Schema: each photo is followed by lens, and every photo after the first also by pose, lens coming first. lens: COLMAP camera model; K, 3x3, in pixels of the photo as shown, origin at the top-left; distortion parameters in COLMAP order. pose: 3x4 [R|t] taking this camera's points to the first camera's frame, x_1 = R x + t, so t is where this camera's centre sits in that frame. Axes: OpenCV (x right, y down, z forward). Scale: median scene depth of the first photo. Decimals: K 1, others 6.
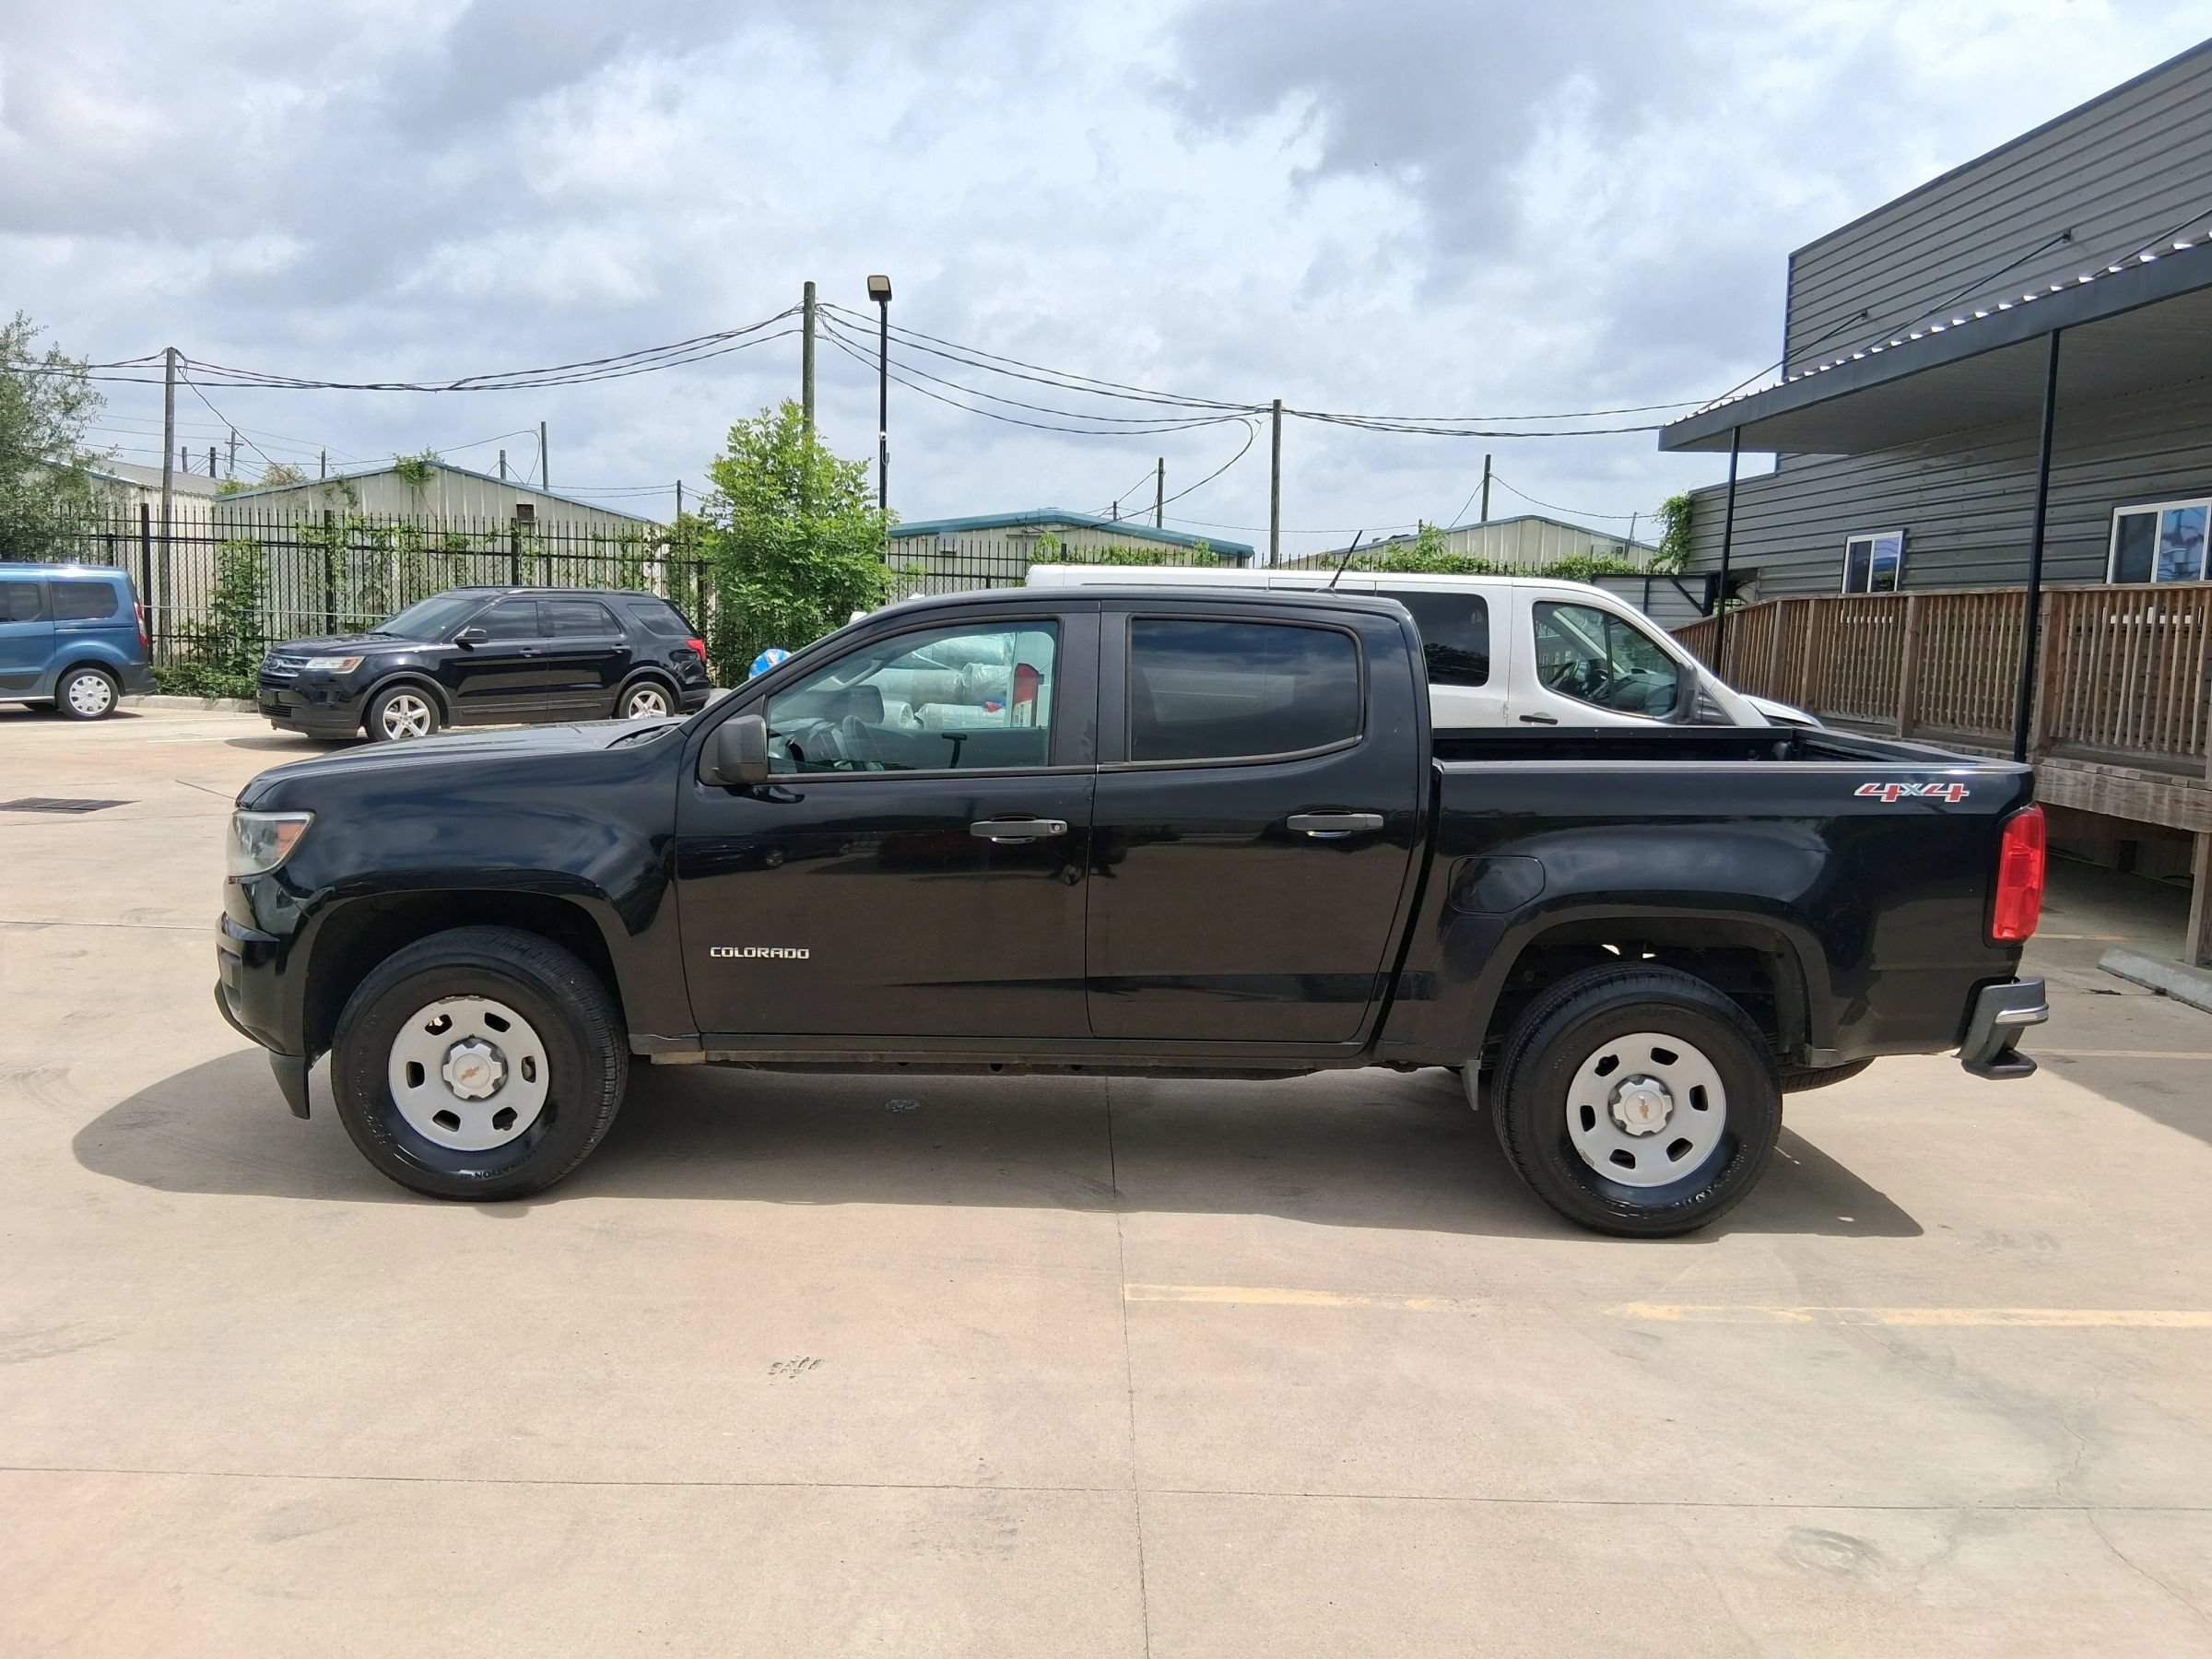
lens RADIAL K [[1671.5, 0, 1105.1], [0, 1671.5, 821.5], [0, 0, 1]] dist [0.075137, -0.130242]
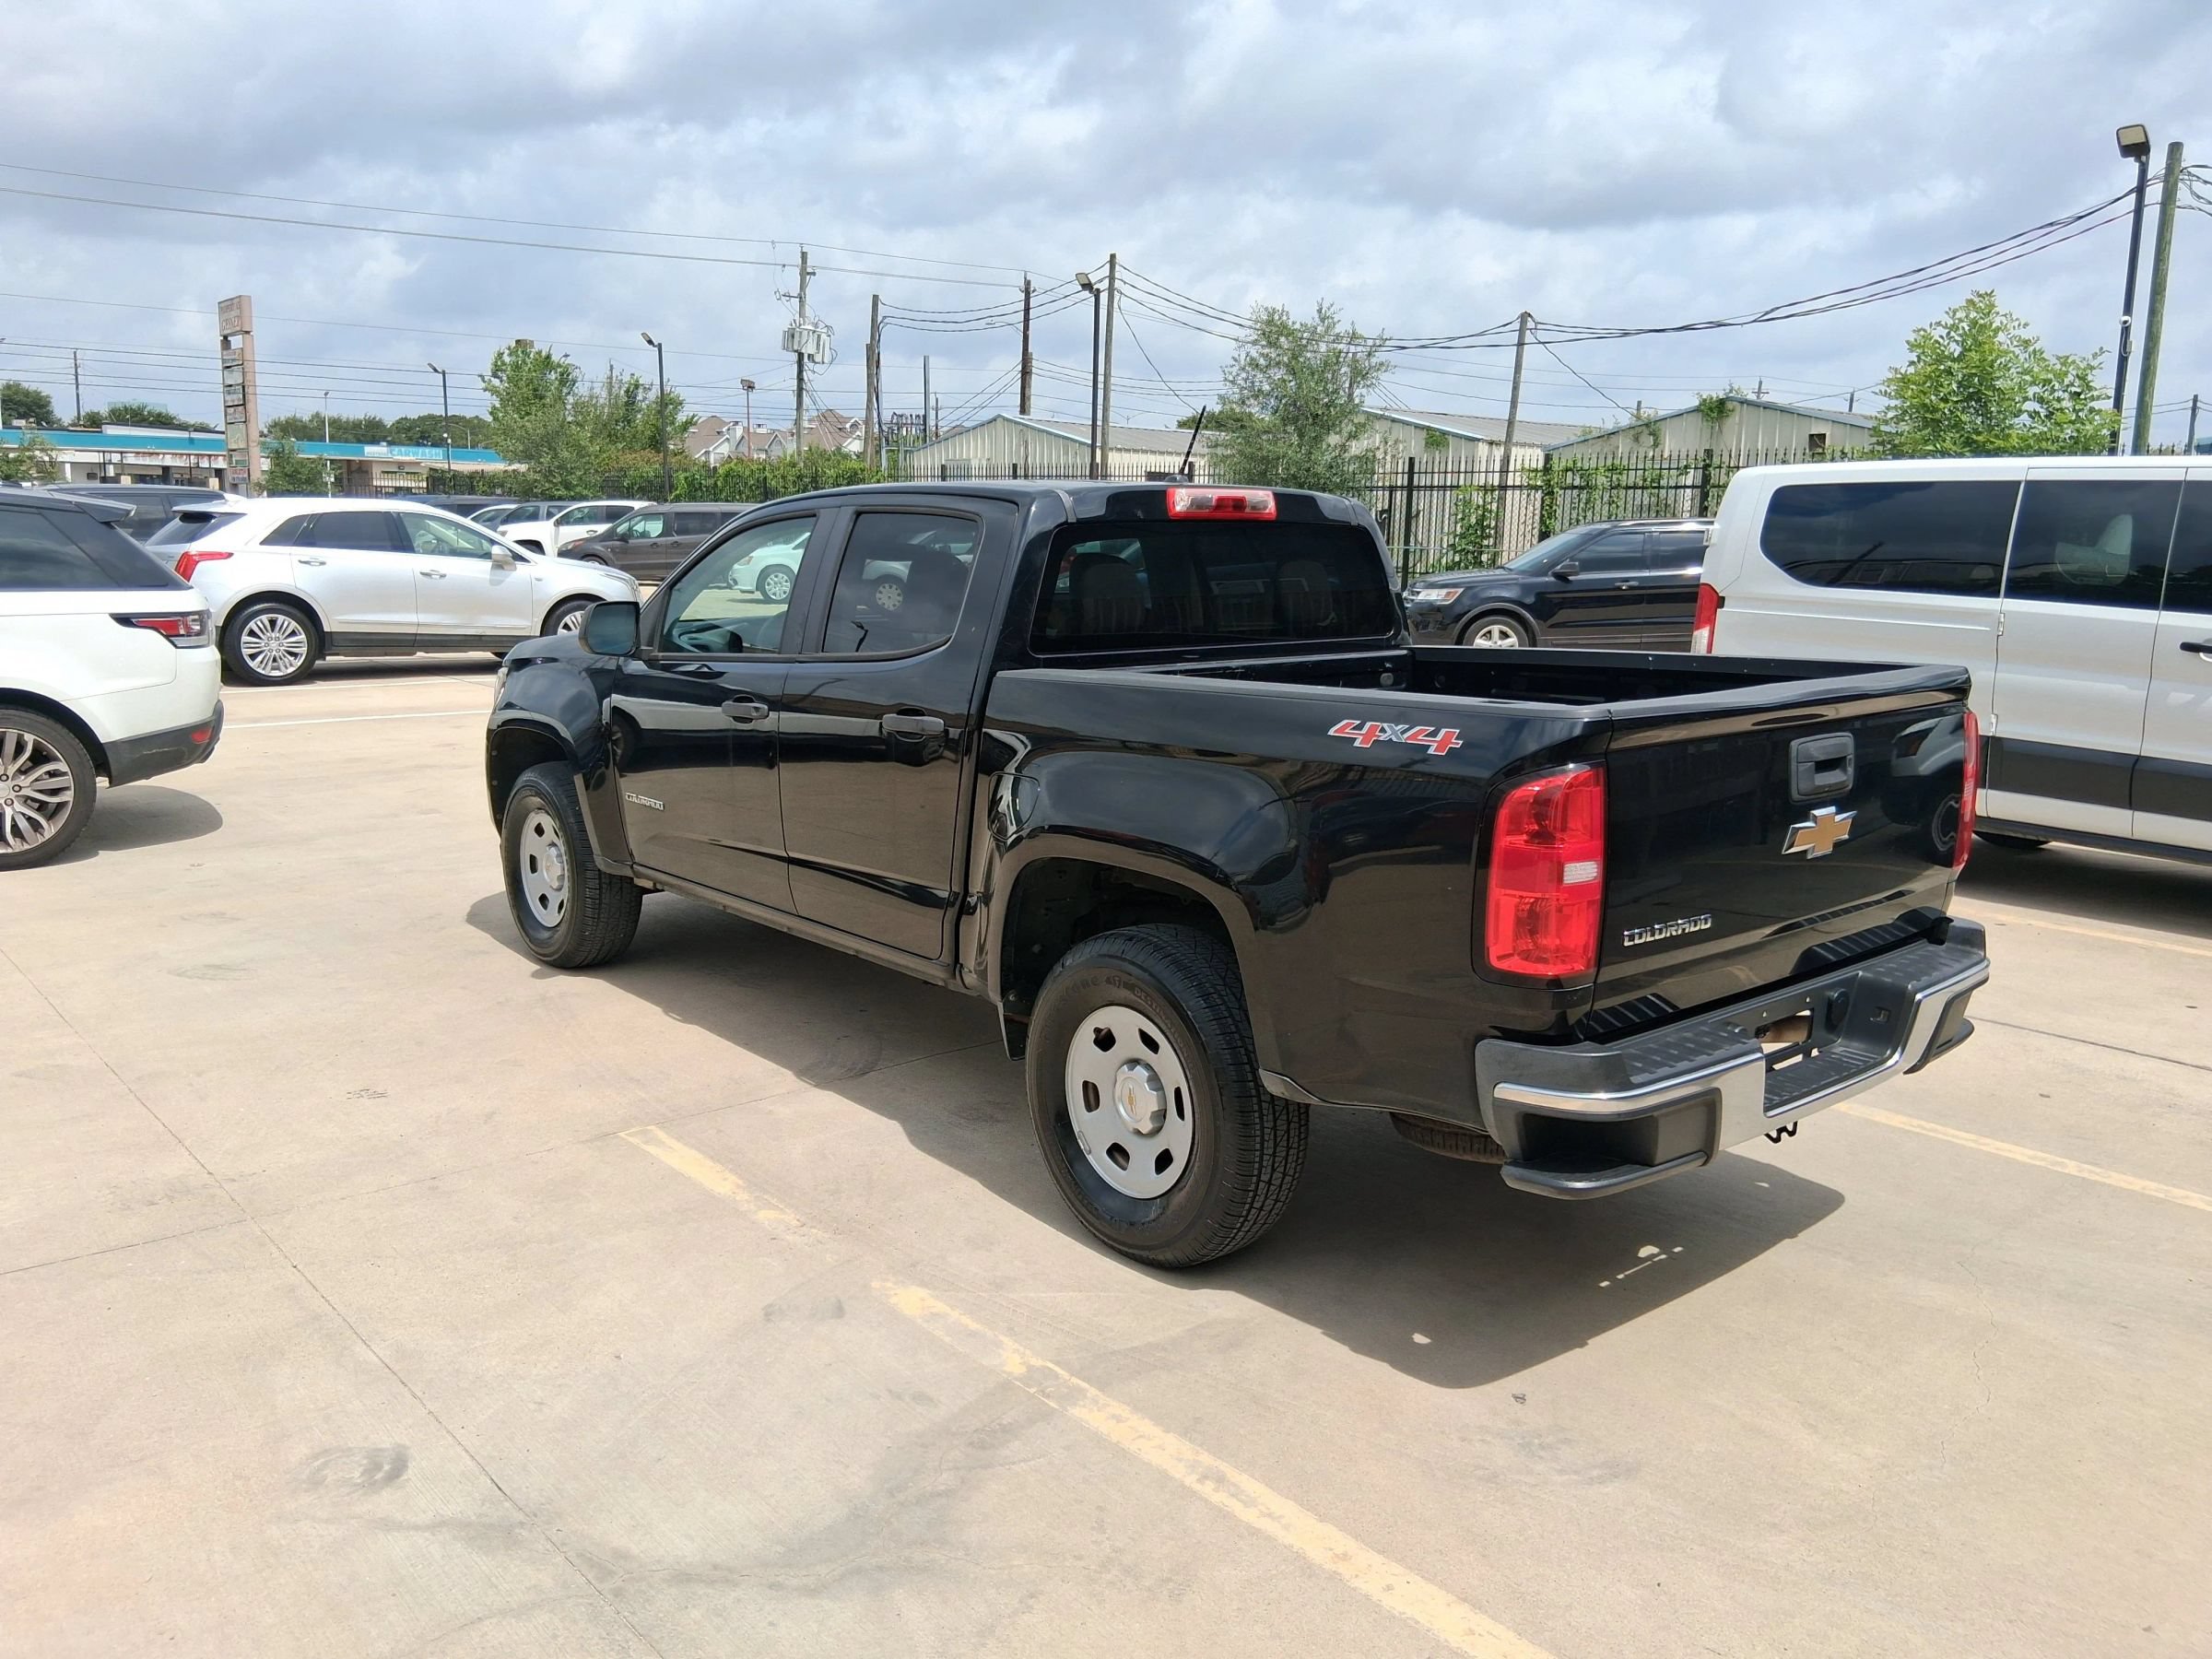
lens RADIAL K [[1671.5, 0, 1101.7], [0, 1671.5, 825.6], [0, 0, 1]] dist [0.075137, -0.130242]
pose [[0.647540, 0.110529, -0.753973, 0.897032], [-0.084316, 0.993742, 0.073264, -0.020213], [0.757353, 0.016130, 0.652807, 0.451633]]
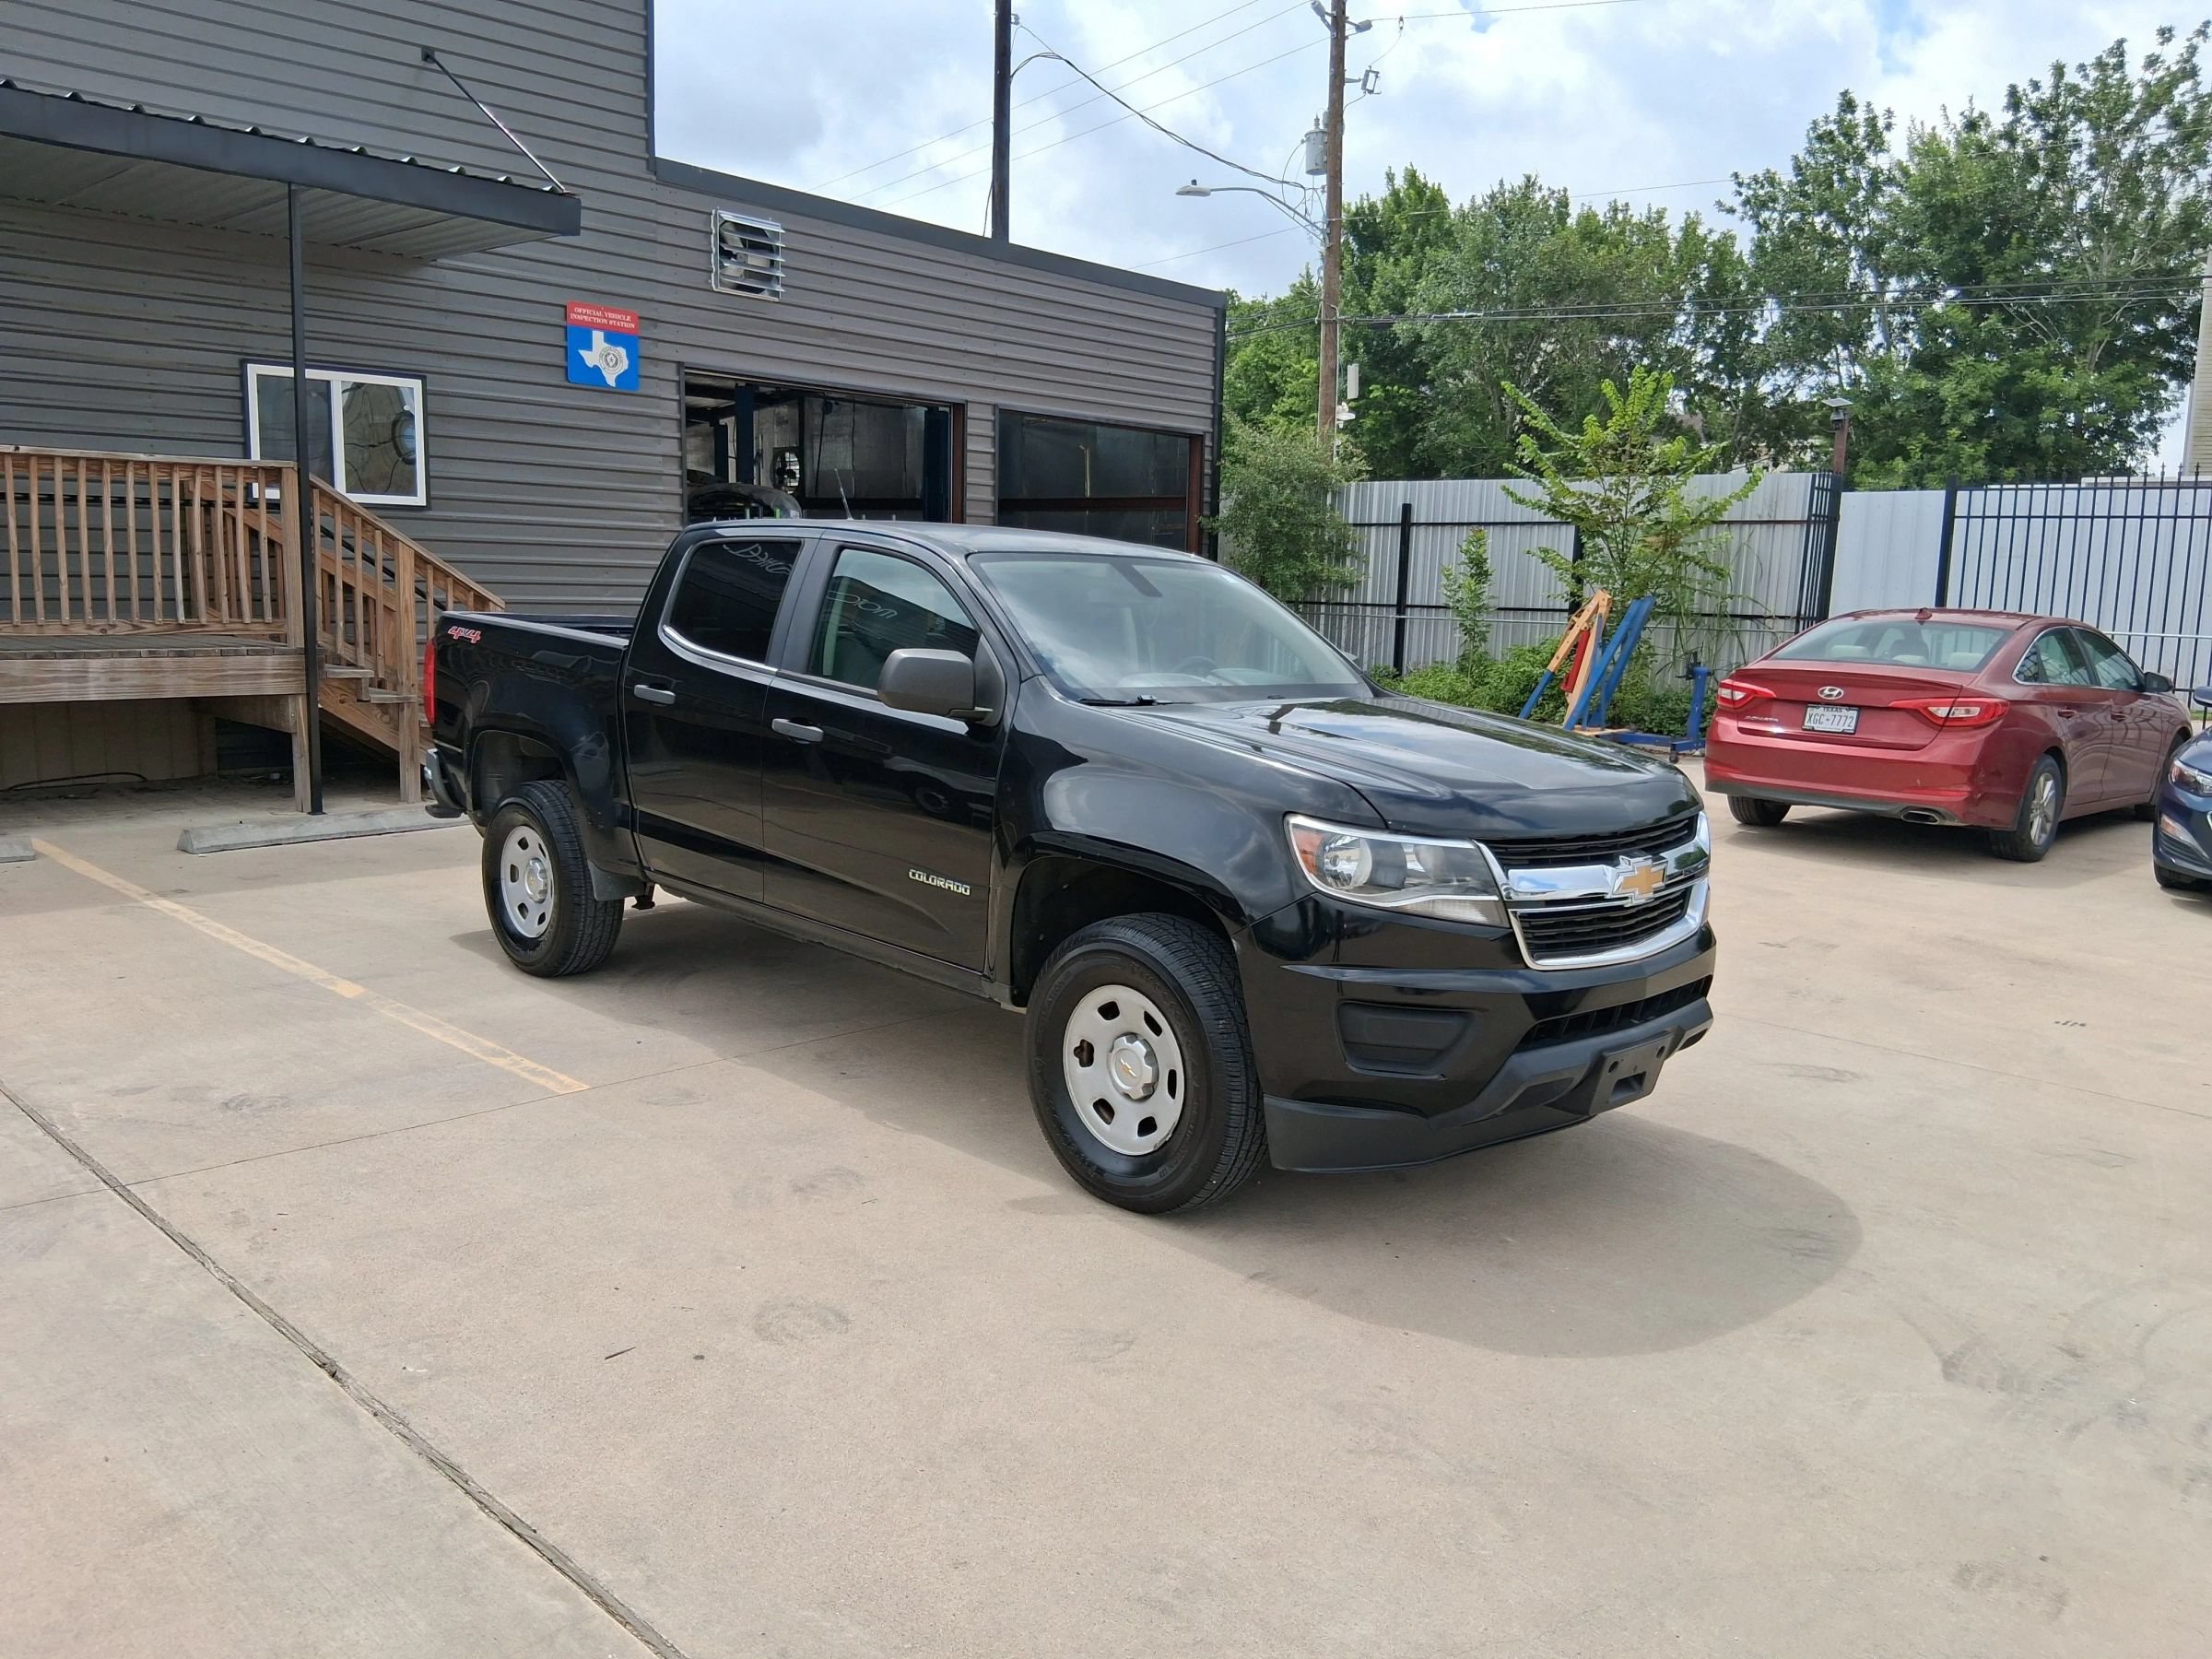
lens RADIAL K [[1671.5, 0, 1104.6], [0, 1671.5, 836.4], [0, 0, 1]] dist [0.075137, -0.130242]
pose [[-0.700056, -0.163691, 0.695073, -0.970248], [0.028055, 0.966316, 0.255824, -0.250461], [-0.713537, 0.198591, -0.671883, 1.941049]]
